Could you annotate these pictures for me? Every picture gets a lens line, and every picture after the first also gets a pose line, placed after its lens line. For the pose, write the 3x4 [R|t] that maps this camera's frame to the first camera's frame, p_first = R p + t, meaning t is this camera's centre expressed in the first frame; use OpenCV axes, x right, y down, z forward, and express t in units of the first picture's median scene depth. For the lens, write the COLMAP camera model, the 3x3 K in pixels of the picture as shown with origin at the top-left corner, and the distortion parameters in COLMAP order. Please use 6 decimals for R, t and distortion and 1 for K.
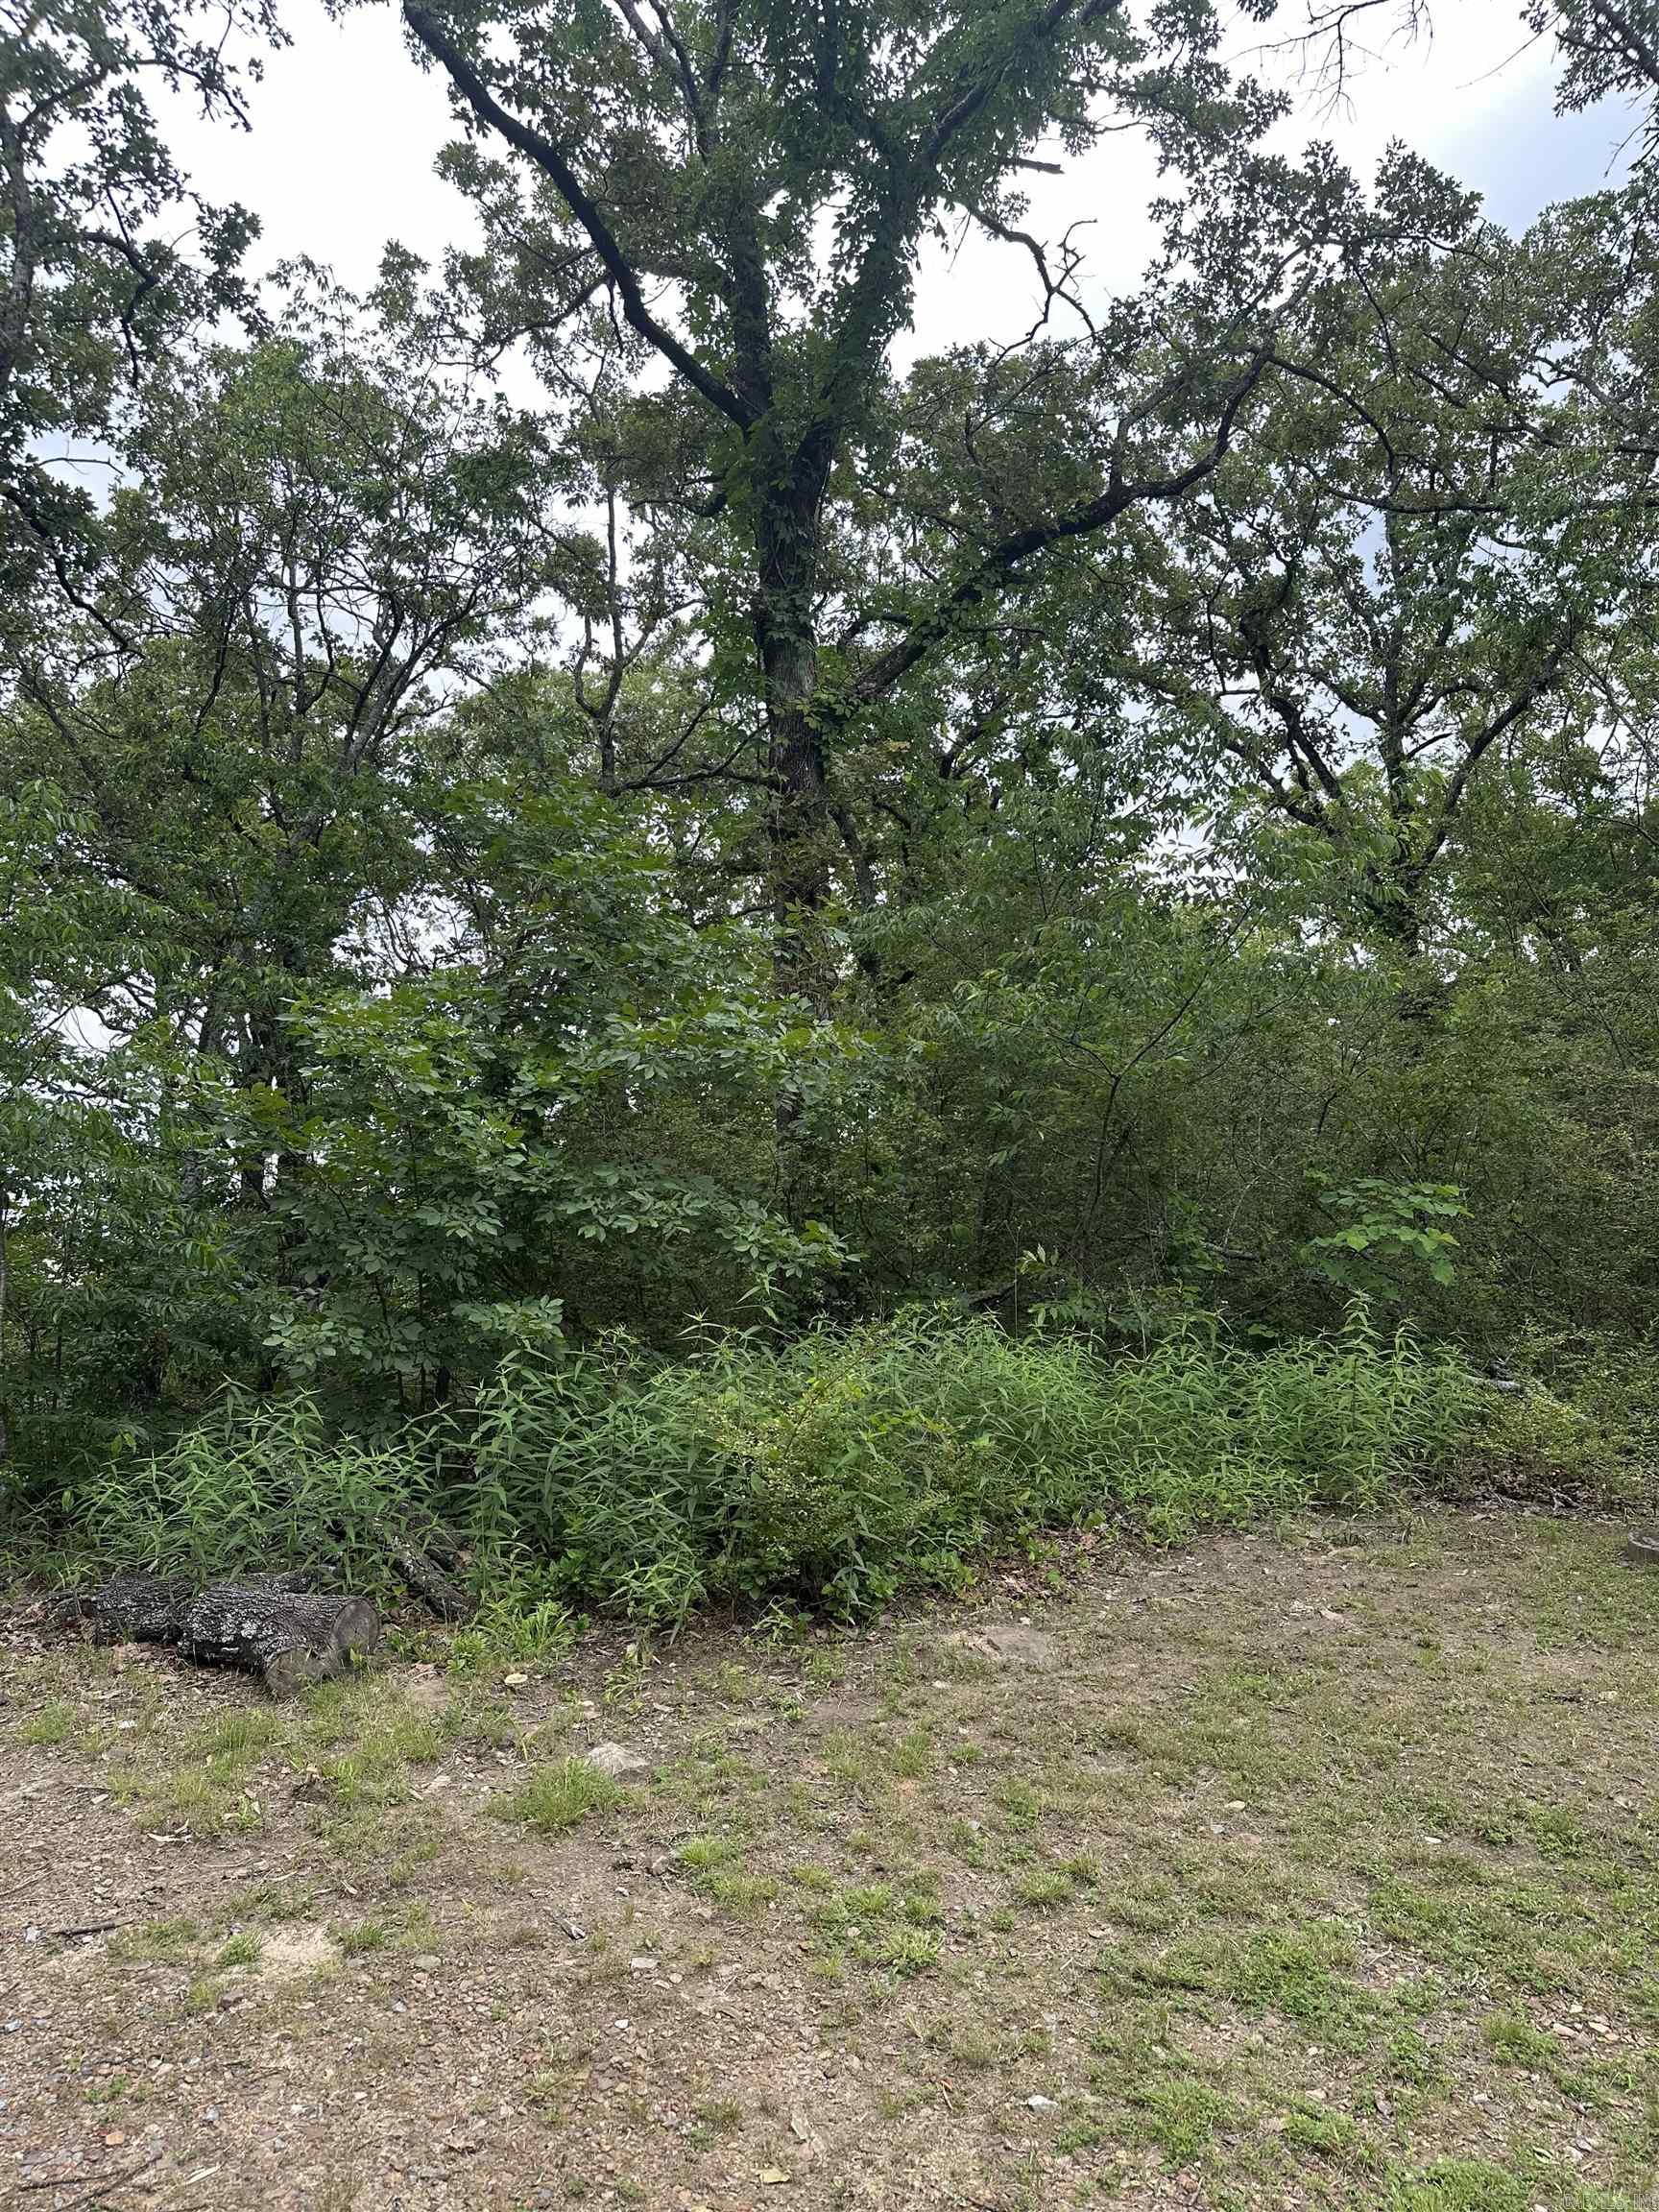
lens RADIAL K [[1526.9, 0, 833.0], [0, 1526.9, 1125.3], [0, 0, 1]] dist [0.006036, -0.025822]
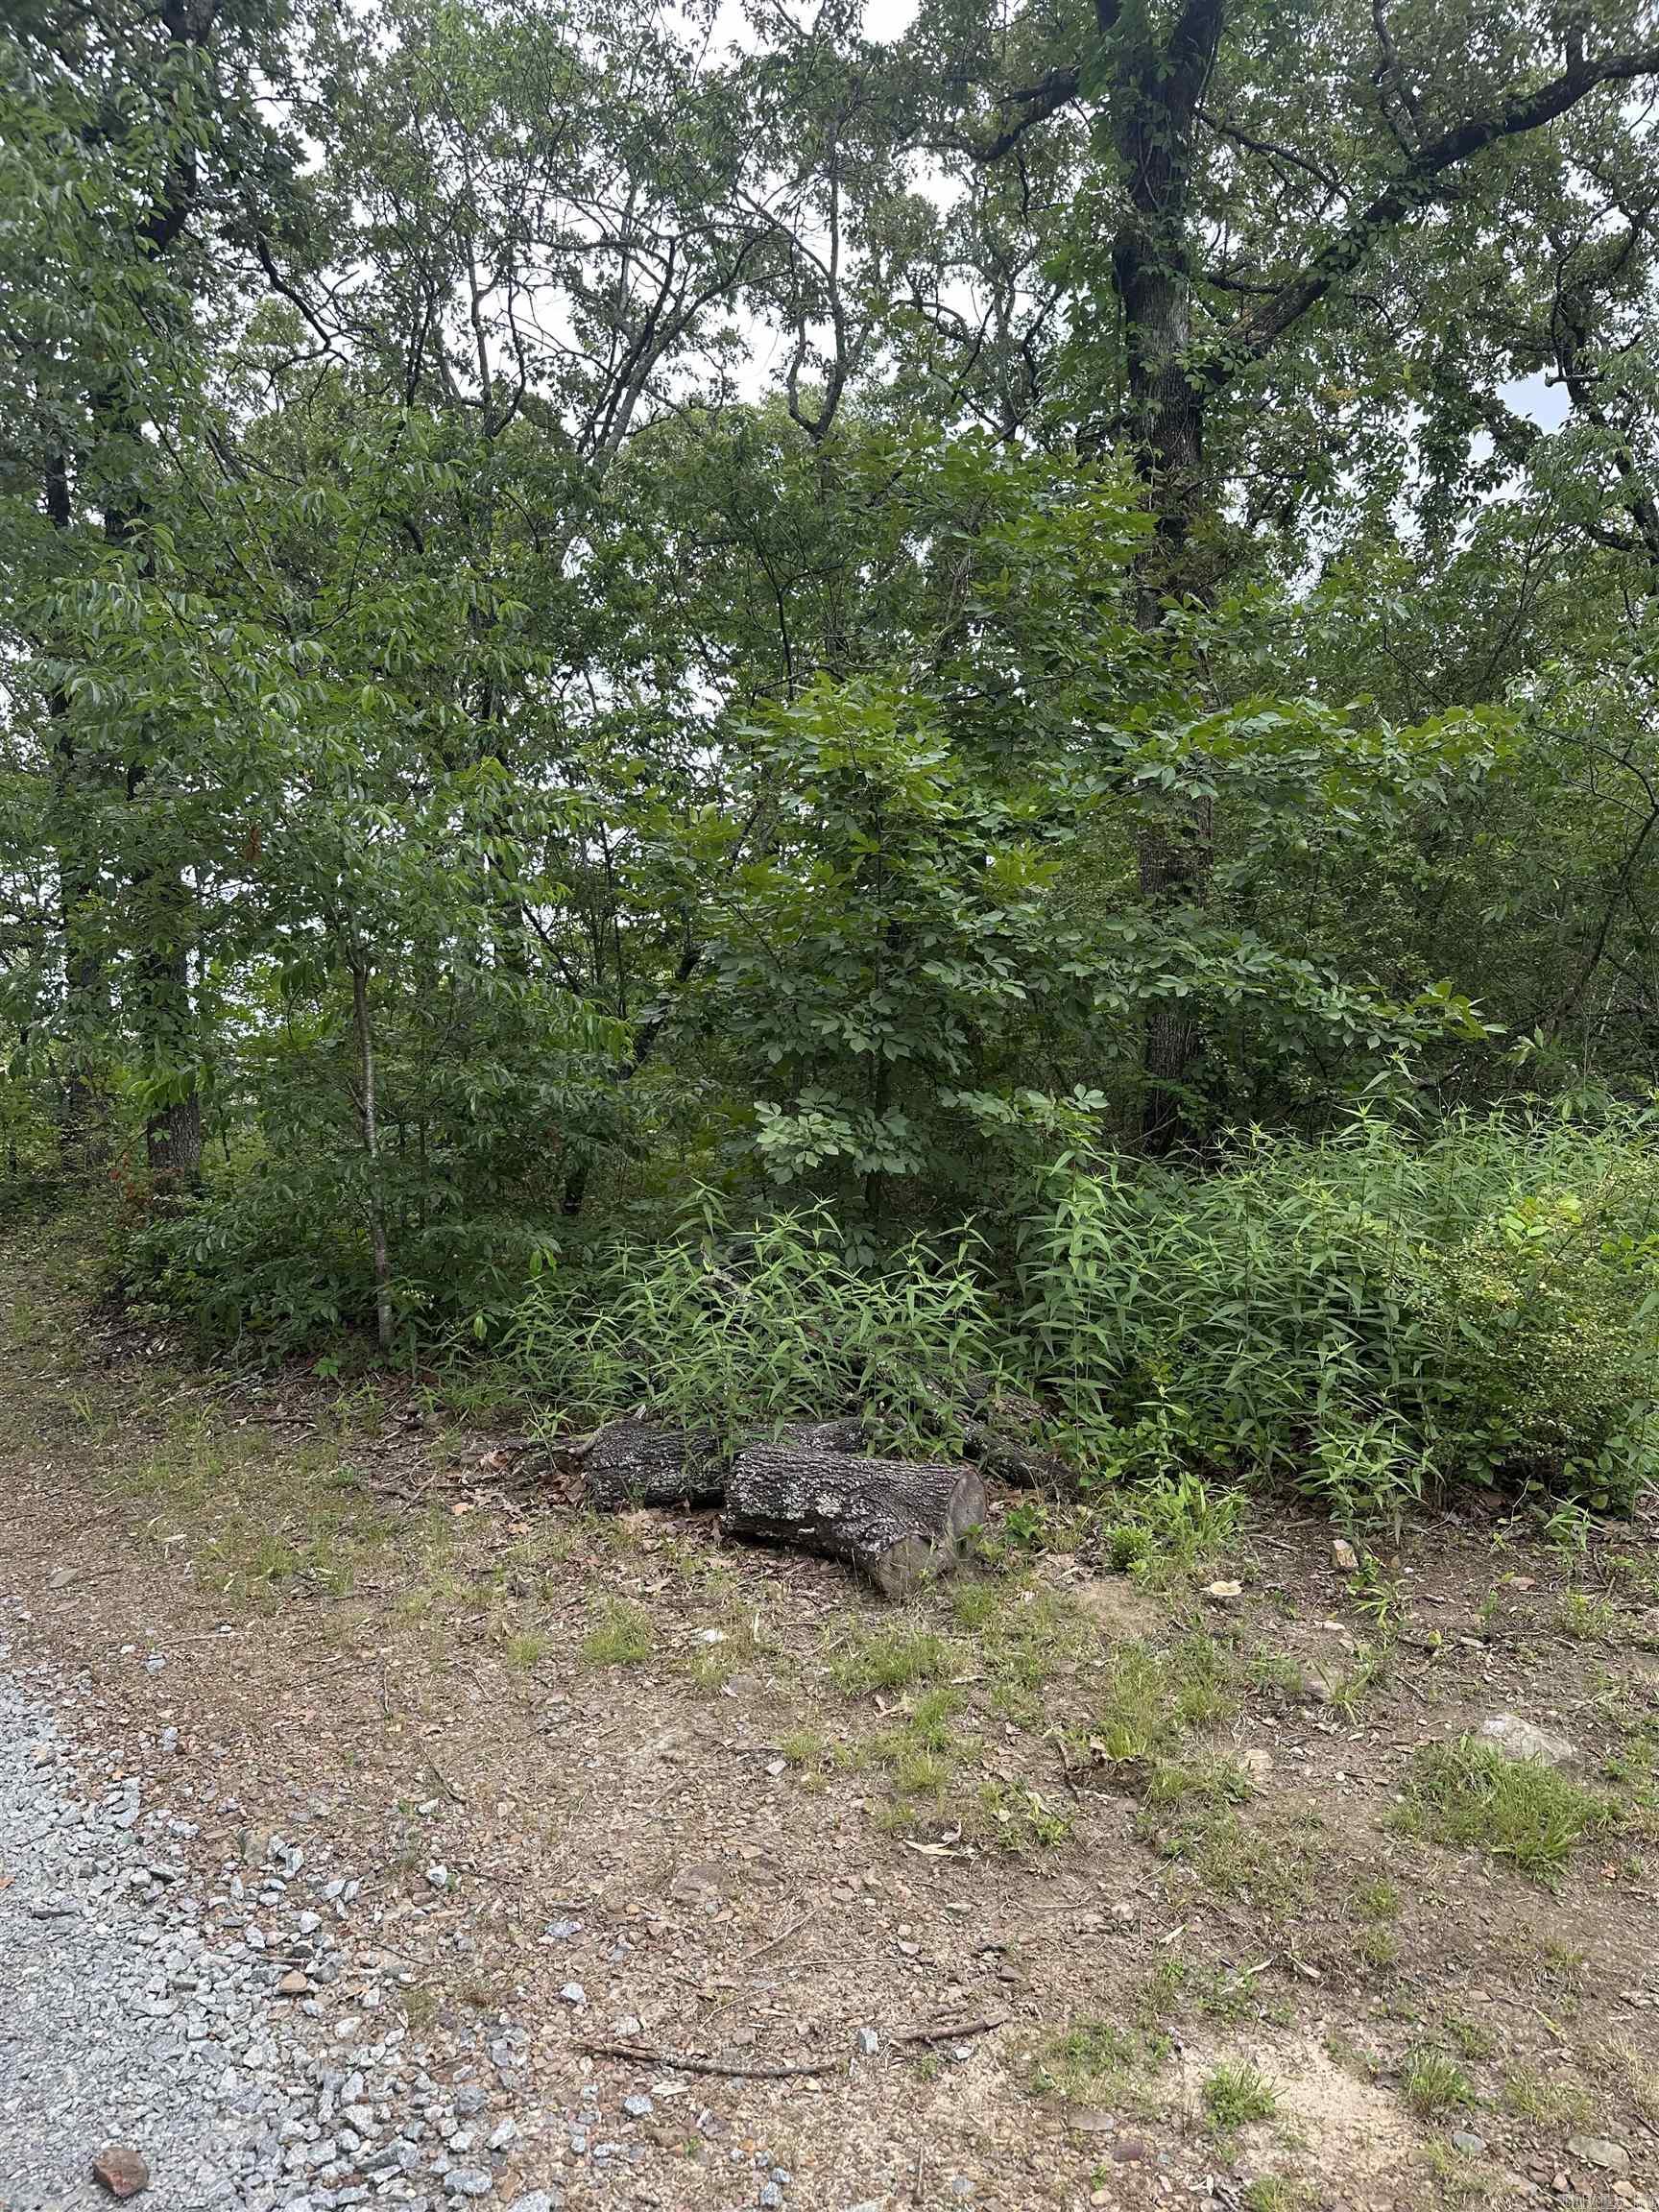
lens RADIAL K [[1526.9, 0, 817.8], [0, 1526.9, 1126.1], [0, 0, 1]] dist [0.006036, -0.025822]
pose [[0.996983, 0.002141, -0.077595, -0.133707], [0.008597, 0.990423, 0.137796, 0.014871], [0.077147, -0.138047, 0.987417, 0.110032]]
